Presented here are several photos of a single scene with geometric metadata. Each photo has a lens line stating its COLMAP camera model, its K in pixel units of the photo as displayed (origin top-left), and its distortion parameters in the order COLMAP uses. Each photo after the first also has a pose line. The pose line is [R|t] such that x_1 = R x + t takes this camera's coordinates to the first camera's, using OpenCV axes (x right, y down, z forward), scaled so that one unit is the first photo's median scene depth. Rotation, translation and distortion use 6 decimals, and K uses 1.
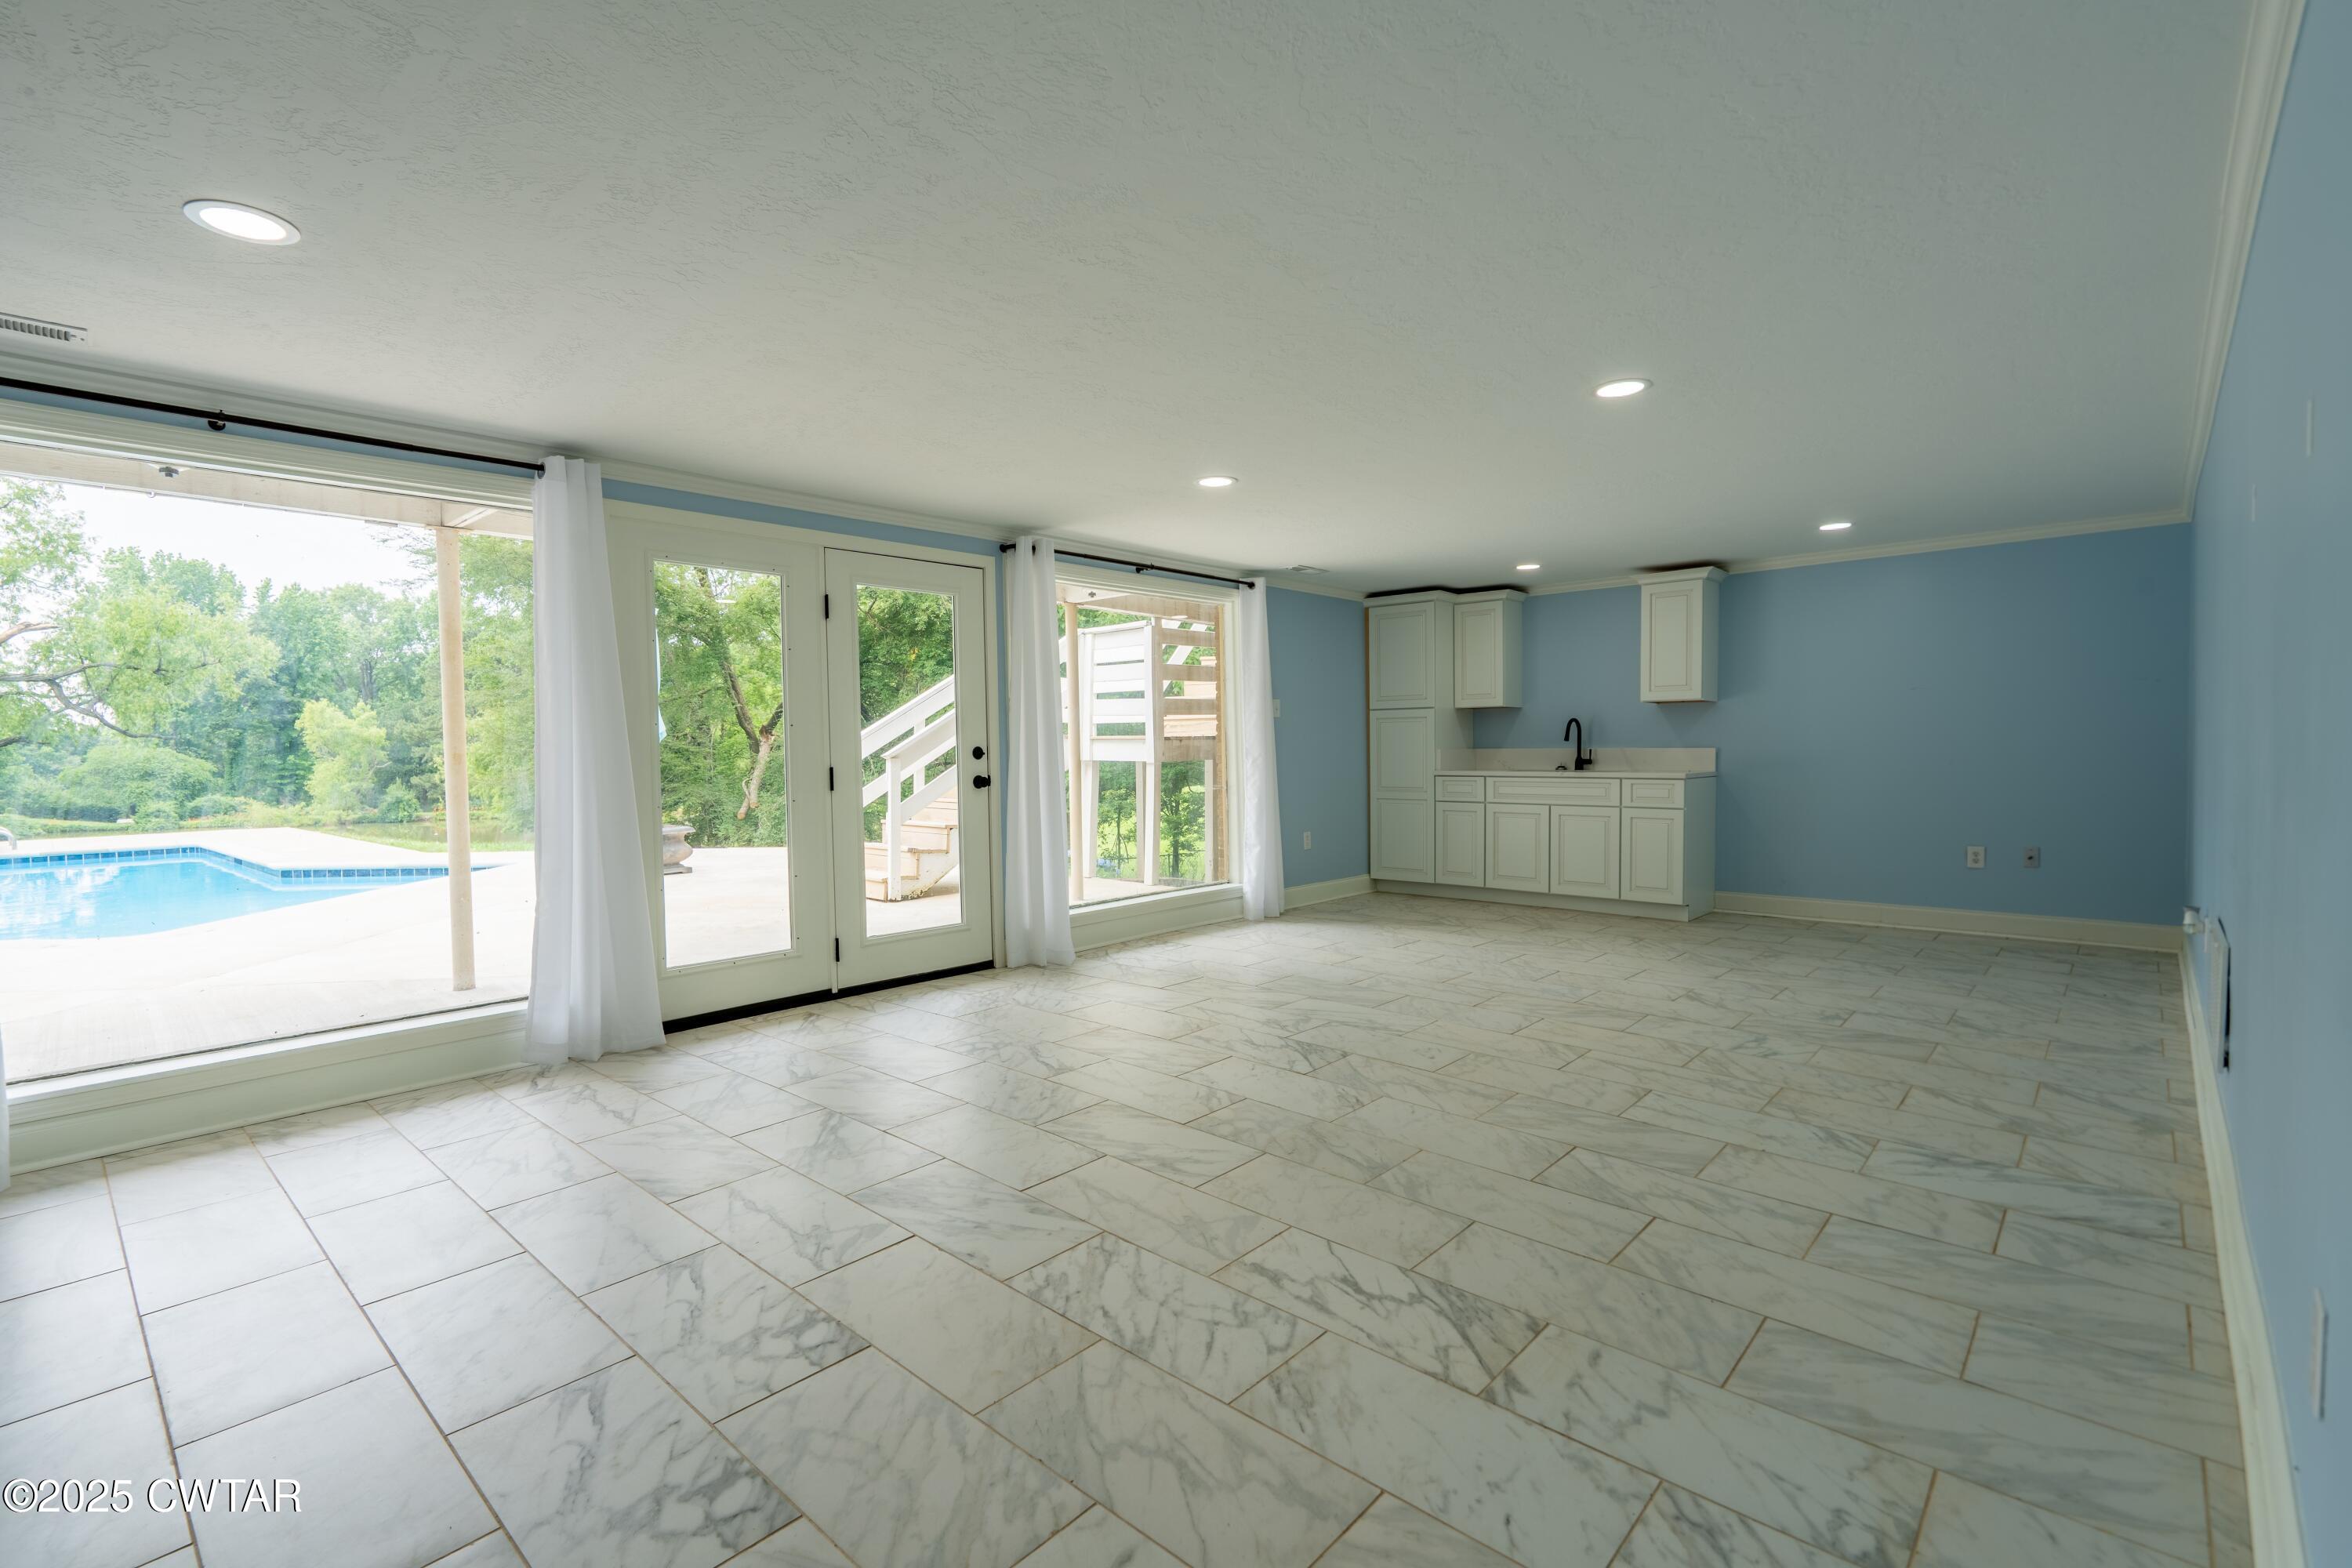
lens RADIAL K [[1059.7, 0, 1164.1], [0, 1059.7, 781.7], [0, 0, 1]] dist [-0.003861, 0.000517]
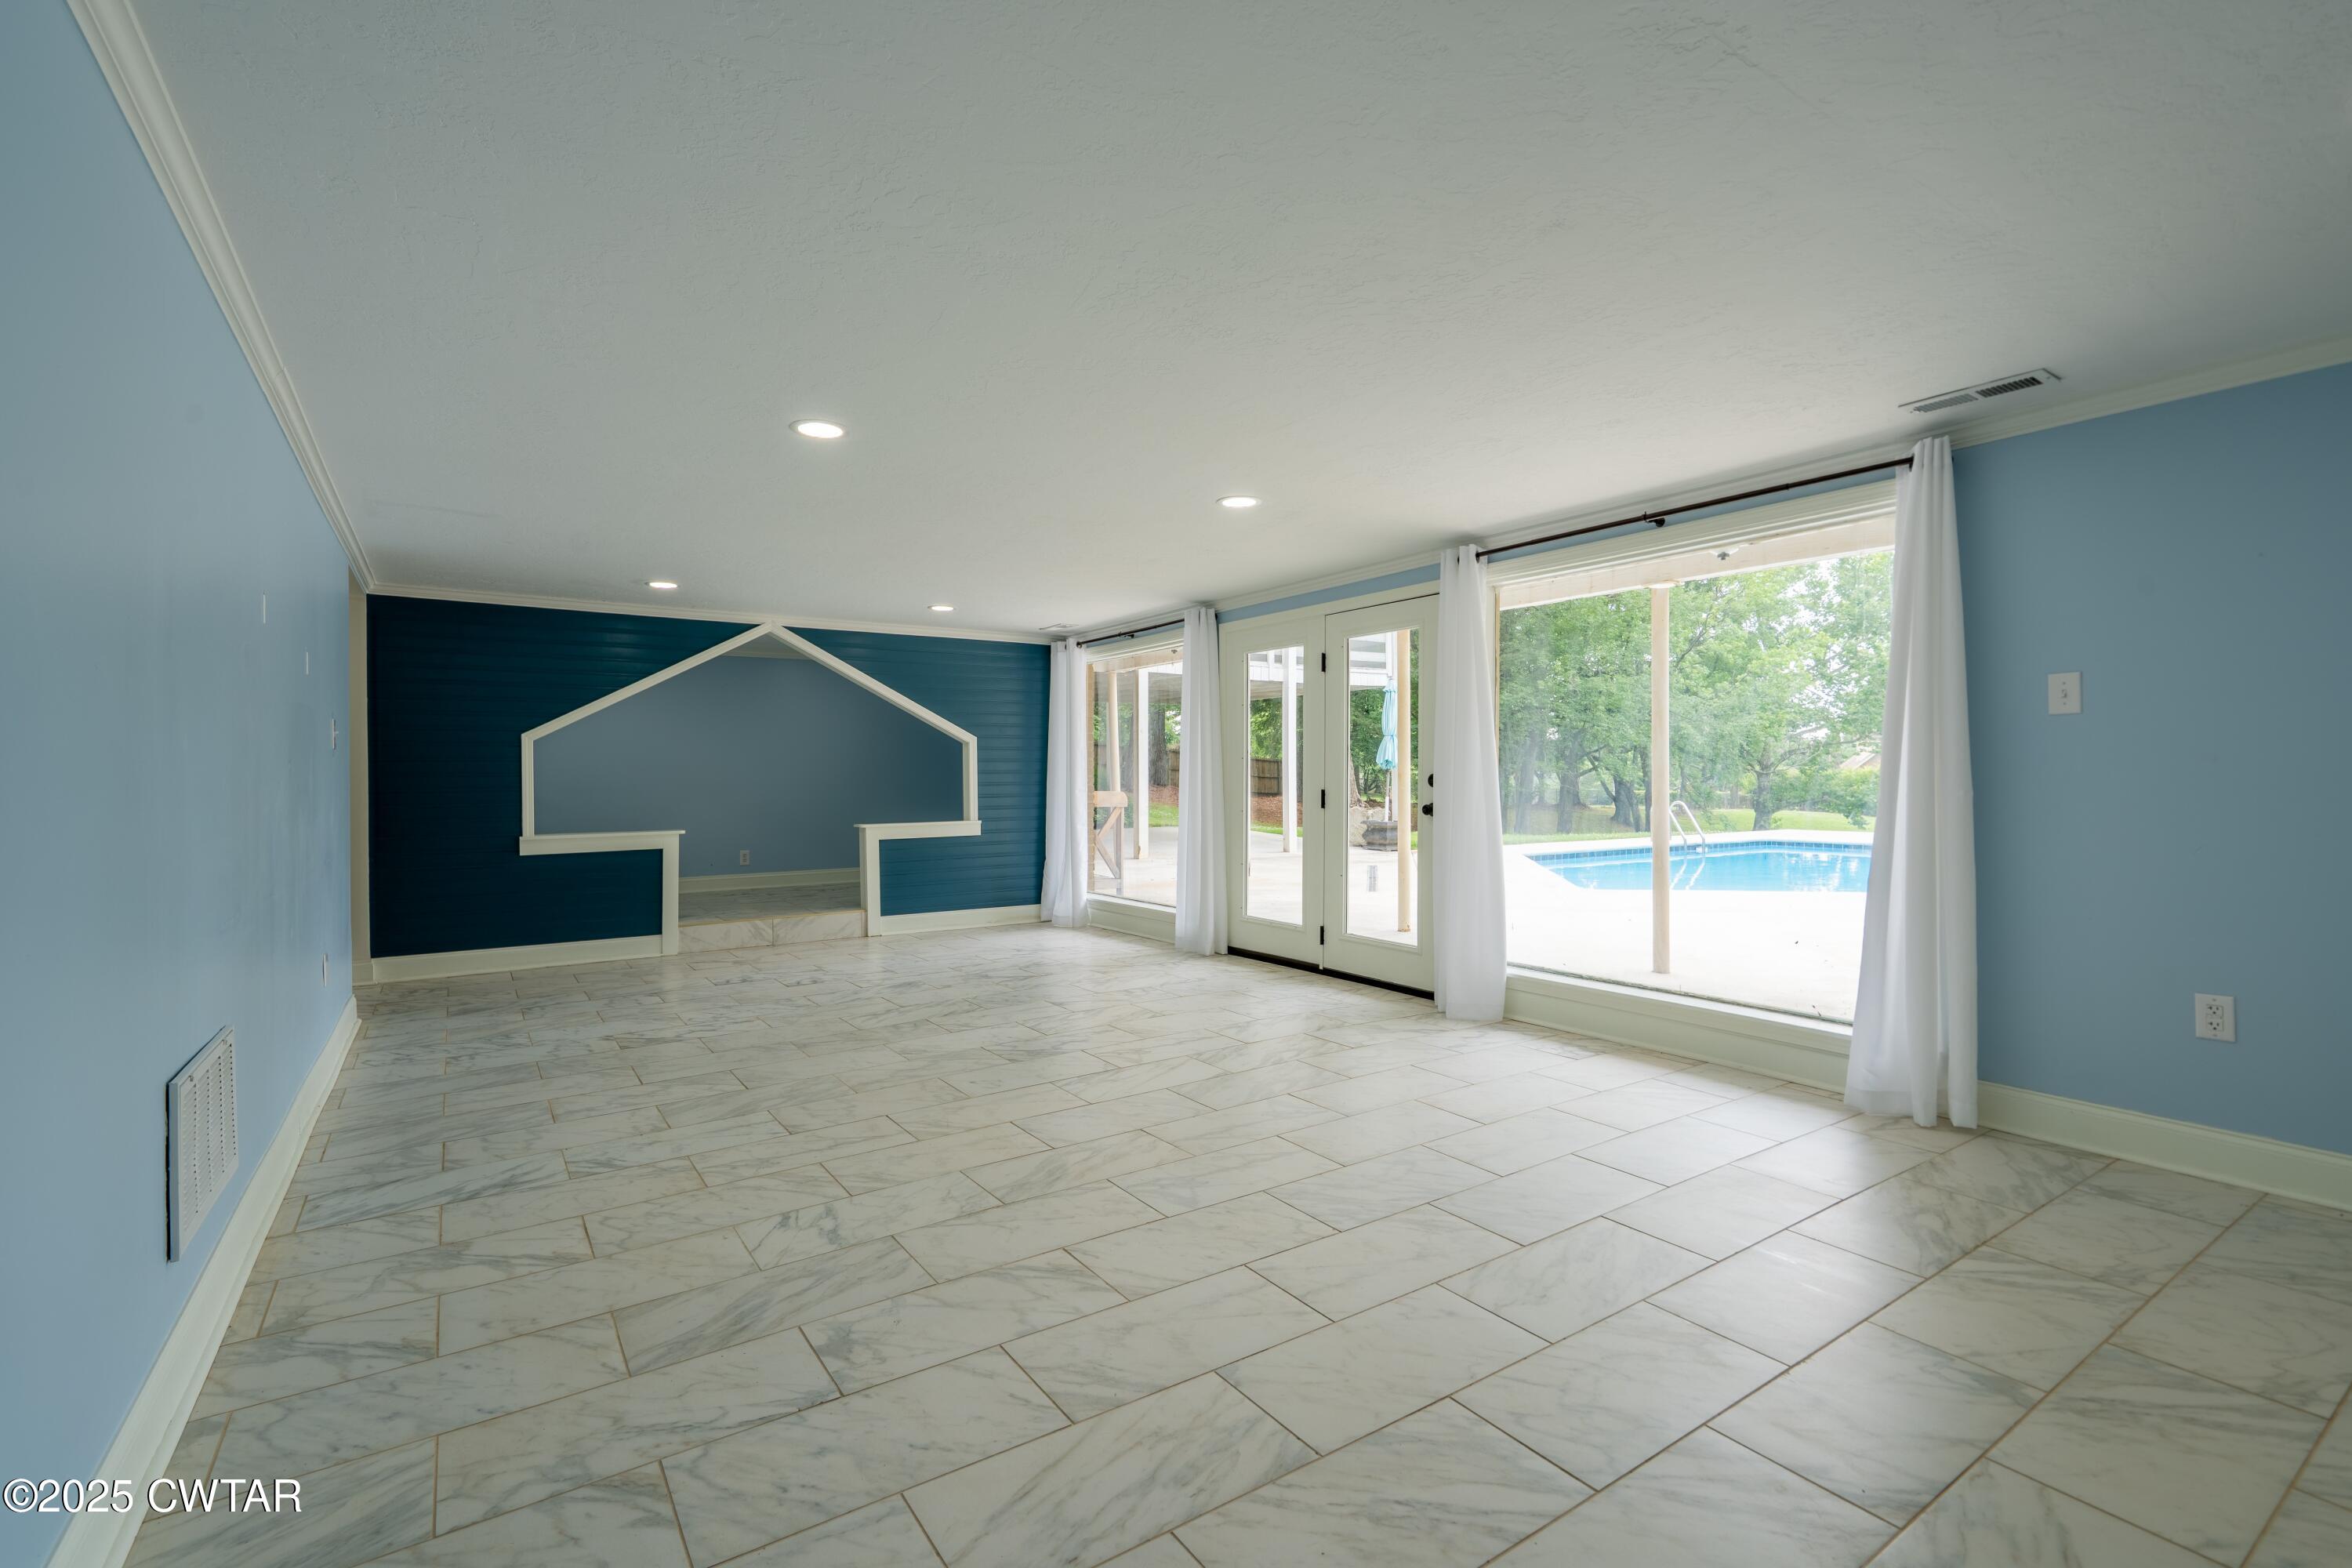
lens RADIAL K [[1059.7, 0, 1164.4], [0, 1059.7, 778.6], [0, 0, 1]] dist [-0.003861, 0.000517]
pose [[-0.234012, 0.017502, -0.972076, 1.404904], [-0.024525, 0.999414, 0.023898, -0.076169], [0.971924, 0.029433, -0.233446, 1.642377]]
